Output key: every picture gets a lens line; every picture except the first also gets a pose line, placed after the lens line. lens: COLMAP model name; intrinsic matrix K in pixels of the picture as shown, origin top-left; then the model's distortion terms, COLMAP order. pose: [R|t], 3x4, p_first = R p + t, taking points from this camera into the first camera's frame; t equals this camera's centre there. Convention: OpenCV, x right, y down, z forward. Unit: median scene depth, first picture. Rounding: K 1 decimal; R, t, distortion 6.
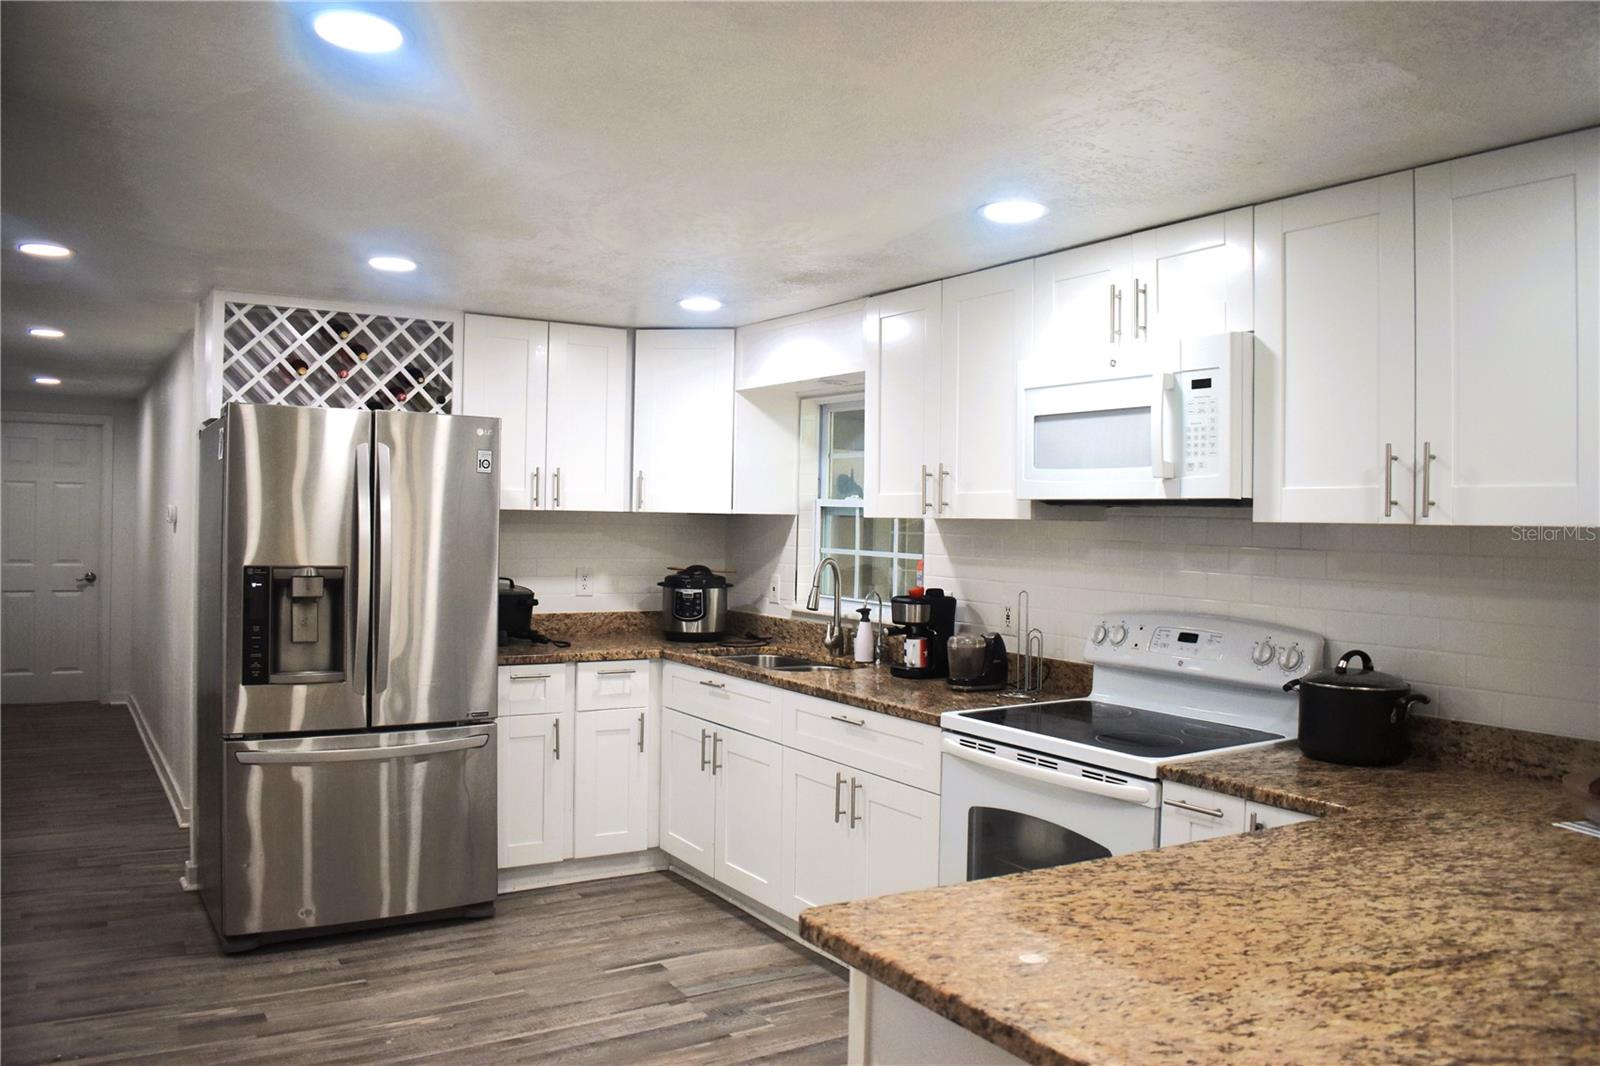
lens RADIAL K [[1232.7, 0, 800.0], [0, 1232.7, 533.0], [0, 0, 1]] dist [-0.107994, 0.026770]
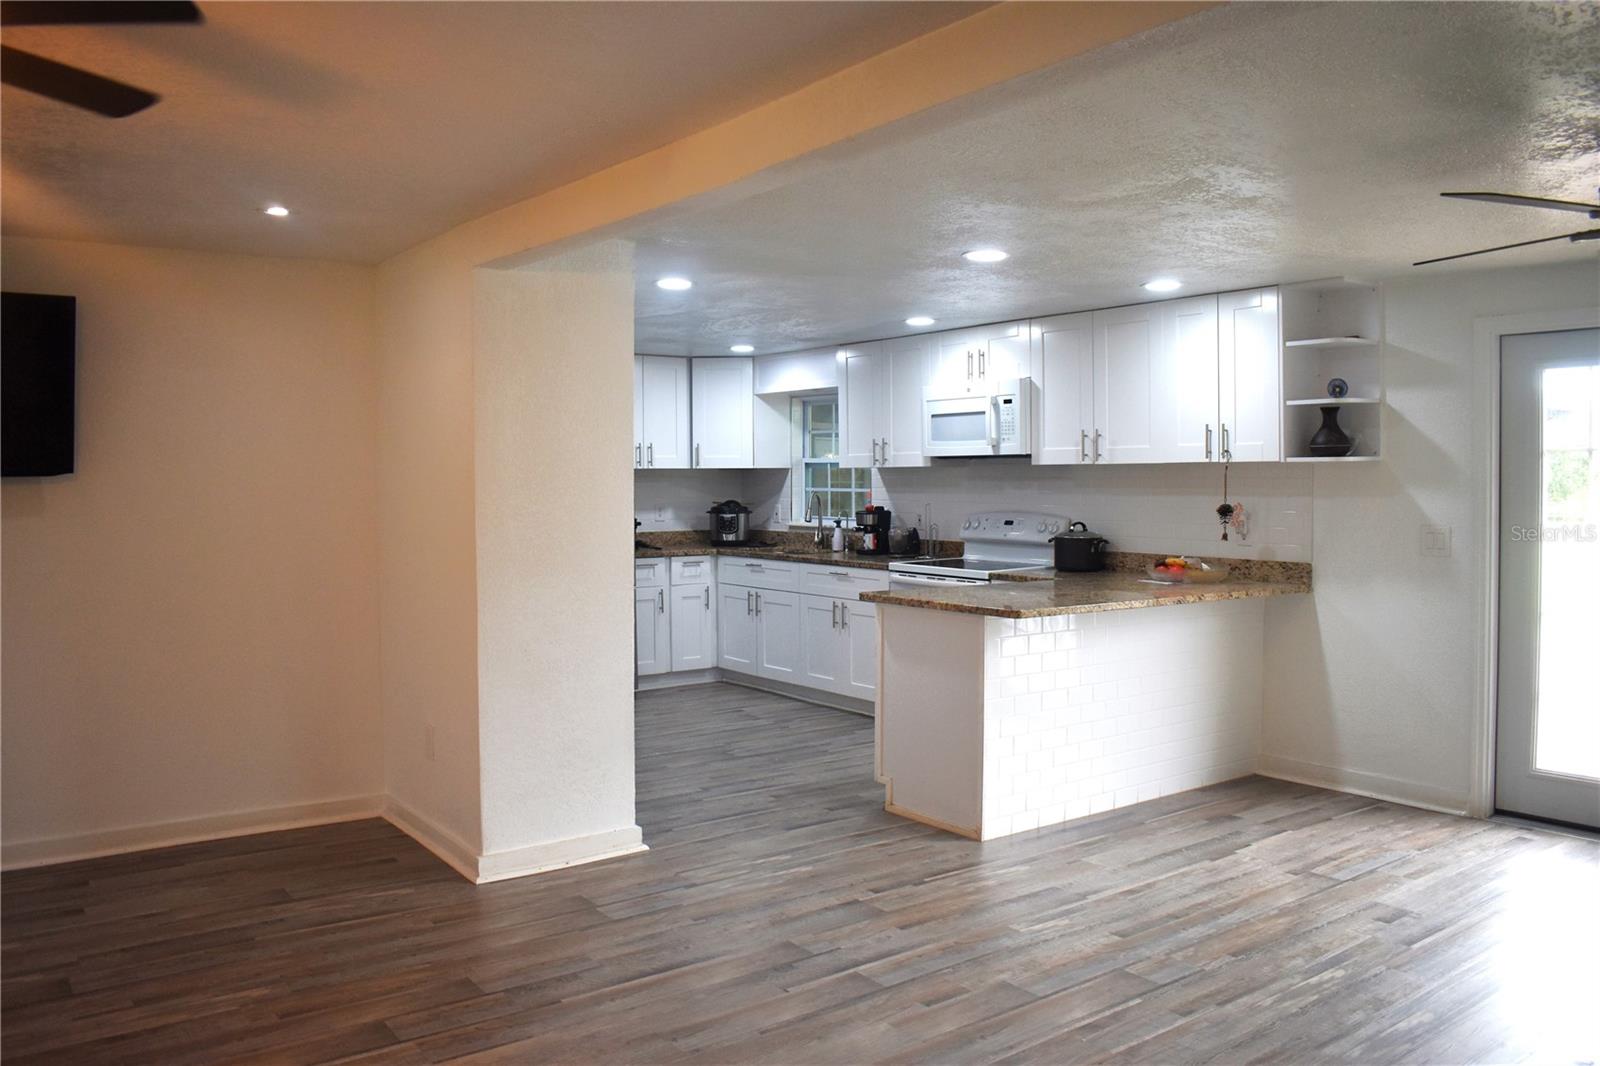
lens RADIAL K [[1232.7, 0, 800.0], [0, 1232.7, 533.0], [0, 0, 1]] dist [-0.107994, 0.026770]
pose [[0.996617, -0.026809, 0.077686, -0.153076], [0.024107, 0.999078, 0.035512, 0.017517], [-0.078566, -0.033519, 0.996345, -0.824892]]
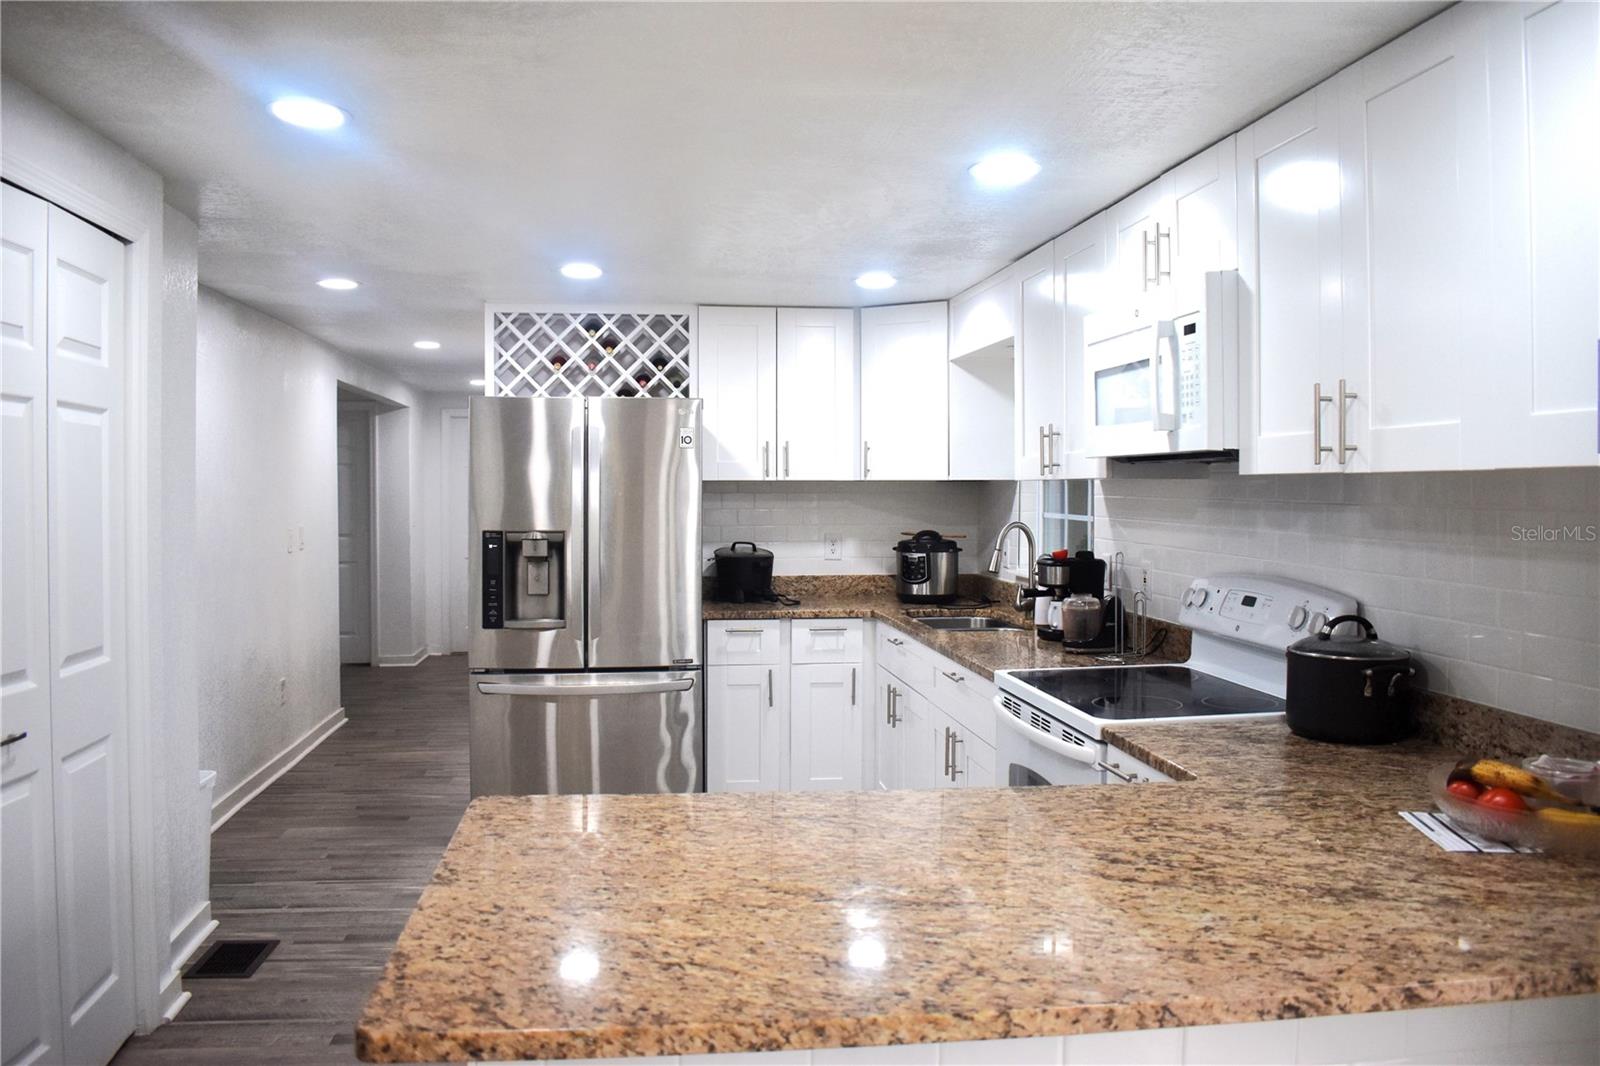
lens RADIAL K [[1232.7, 0, 800.0], [0, 1232.7, 533.0], [0, 0, 1]] dist [-0.107994, 0.026770]
pose [[0.909498, -0.003281, -0.415695, 0.319283], [0.011871, 0.999766, 0.018084, 0.010409], [0.415539, -0.021382, 0.909324, 0.010055]]
